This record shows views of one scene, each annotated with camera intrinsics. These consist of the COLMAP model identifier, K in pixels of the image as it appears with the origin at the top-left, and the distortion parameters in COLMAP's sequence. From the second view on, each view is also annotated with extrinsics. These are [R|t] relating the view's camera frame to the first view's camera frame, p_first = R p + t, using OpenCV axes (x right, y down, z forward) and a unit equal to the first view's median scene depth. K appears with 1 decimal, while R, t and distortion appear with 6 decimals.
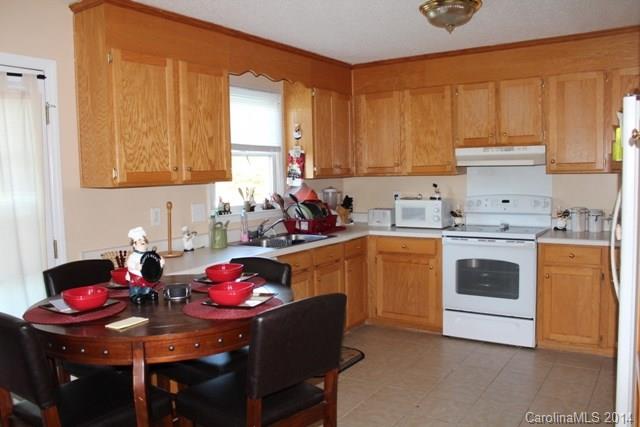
lens RADIAL K [[539.9, 0, 320.4], [0, 539.9, 220.1], [0, 0, 1]] dist [-0.155701, 0.151289]
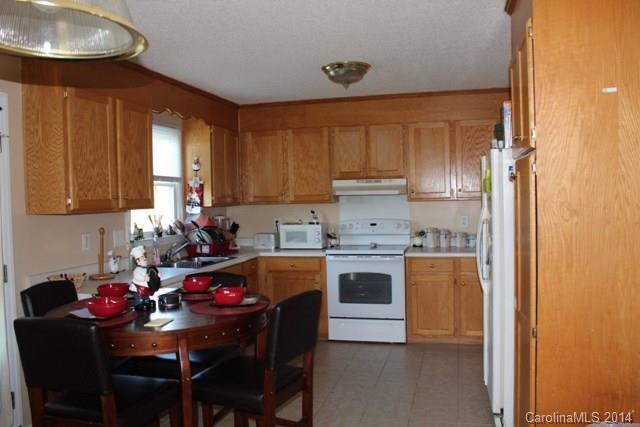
lens RADIAL K [[539.9, 0, 318.0], [0, 539.9, 219.3], [0, 0, 1]] dist [-0.155701, 0.151289]
pose [[0.946828, -0.010391, 0.321572, -0.182126], [0.028559, 0.998247, -0.051832, 0.014229], [-0.320470, 0.058260, 0.945465, -0.127583]]
